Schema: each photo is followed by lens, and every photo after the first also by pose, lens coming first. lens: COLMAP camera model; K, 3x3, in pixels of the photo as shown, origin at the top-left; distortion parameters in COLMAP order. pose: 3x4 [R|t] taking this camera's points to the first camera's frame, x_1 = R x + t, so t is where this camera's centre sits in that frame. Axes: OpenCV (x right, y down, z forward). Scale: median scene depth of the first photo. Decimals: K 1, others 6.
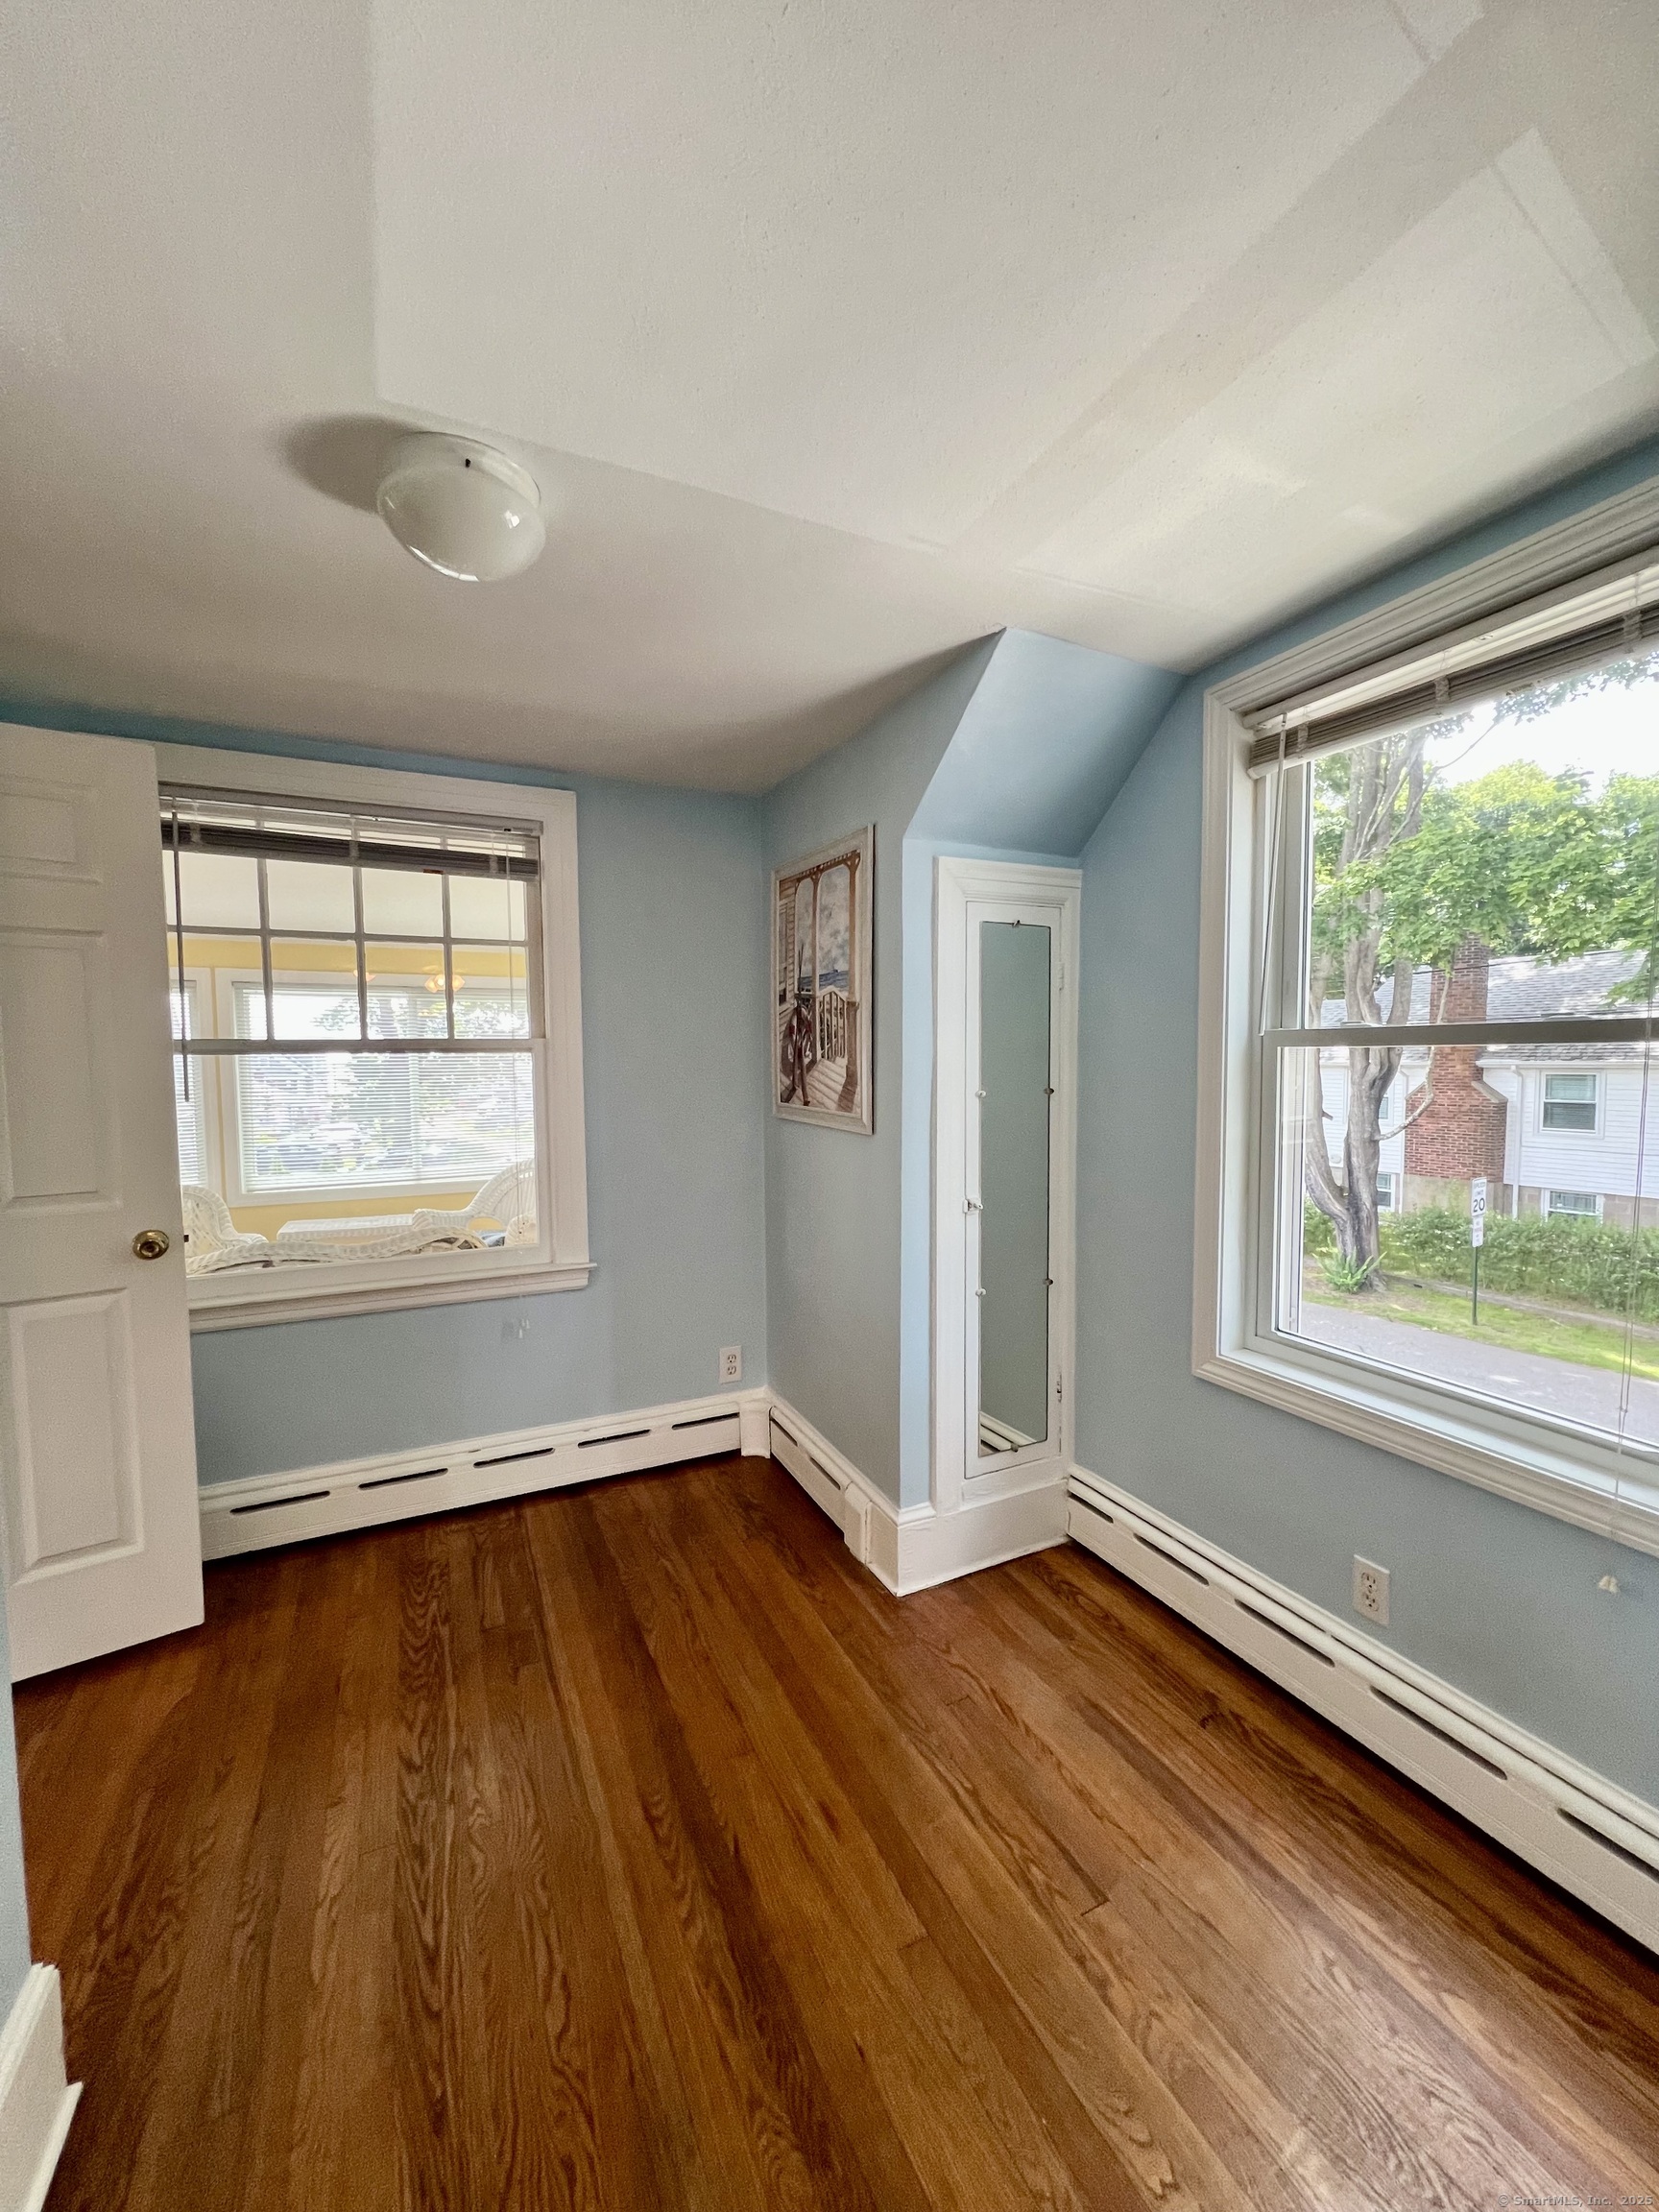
lens RADIAL K [[889.7, 0, 825.6], [0, 889.7, 1102.0], [0, 0, 1]] dist [0.002371, 0.000241]
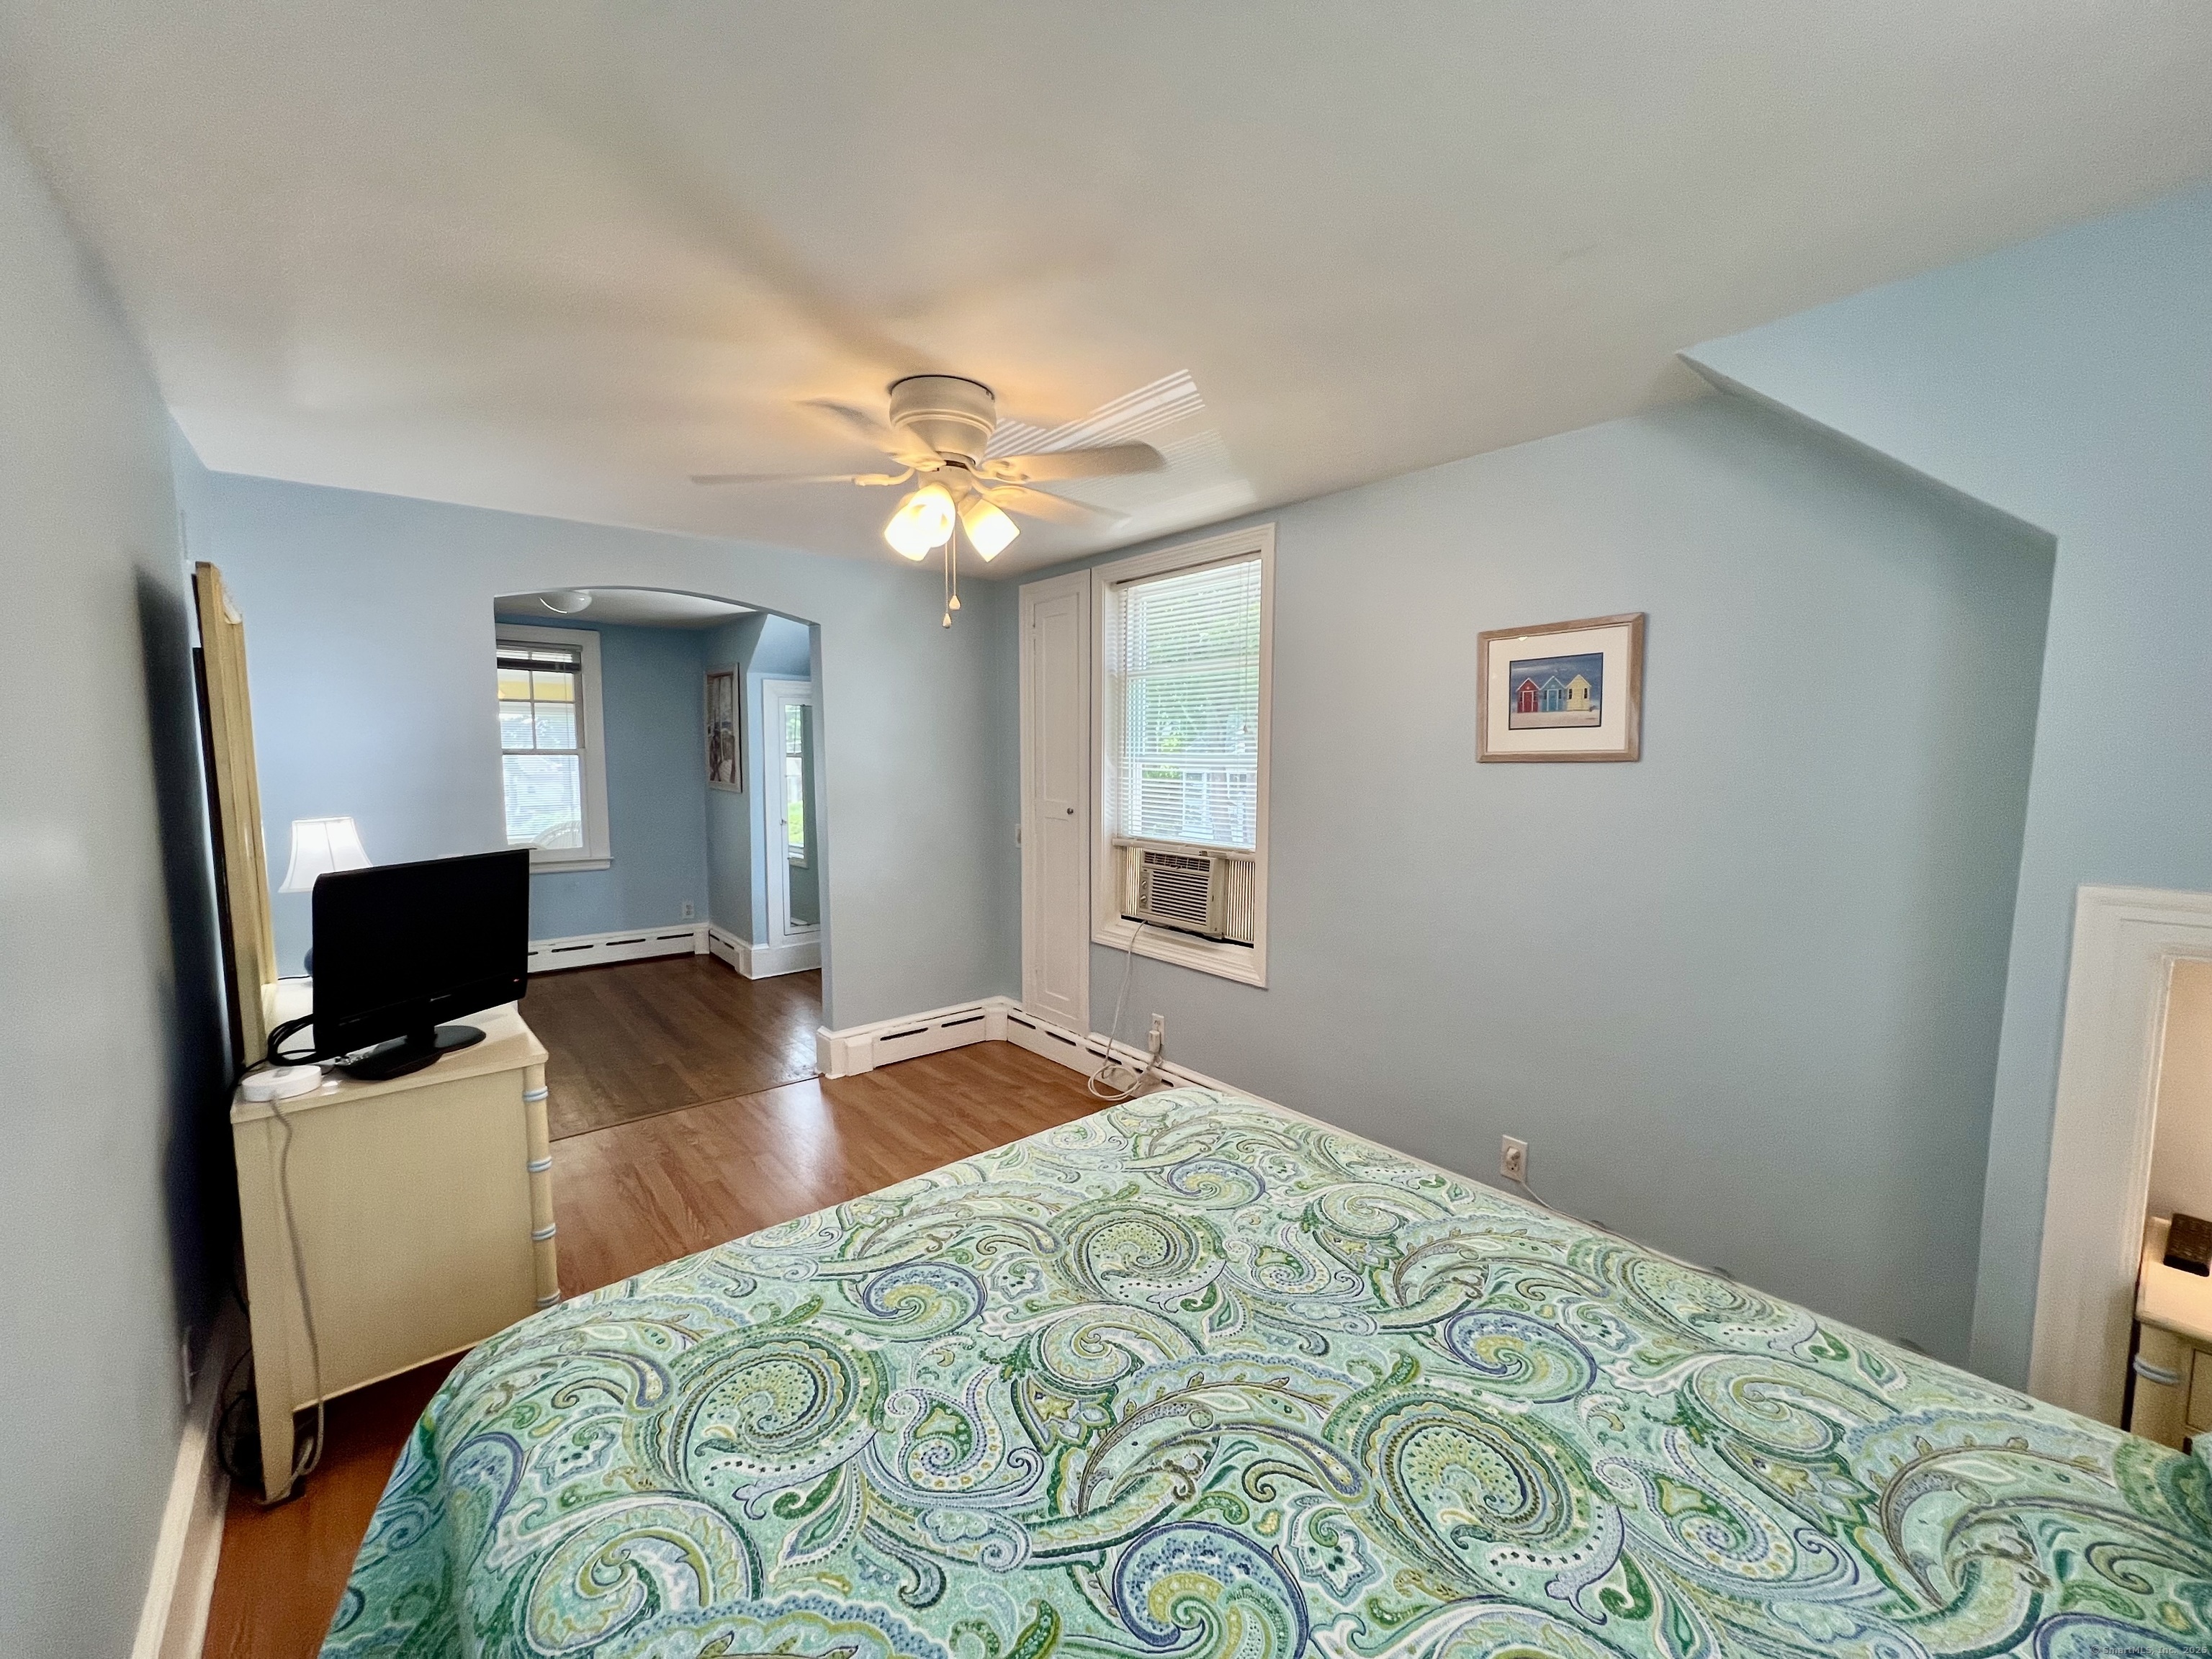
lens RADIAL K [[889.7, 0, 1106.2], [0, 889.7, 832.8], [0, 0, 1]] dist [0.002371, 0.000241]
pose [[0.970185, -0.009905, 0.242163, 0.370109], [0.002203, 0.999484, 0.032057, 0.062215], [-0.242356, -0.030568, 0.969706, -1.352521]]
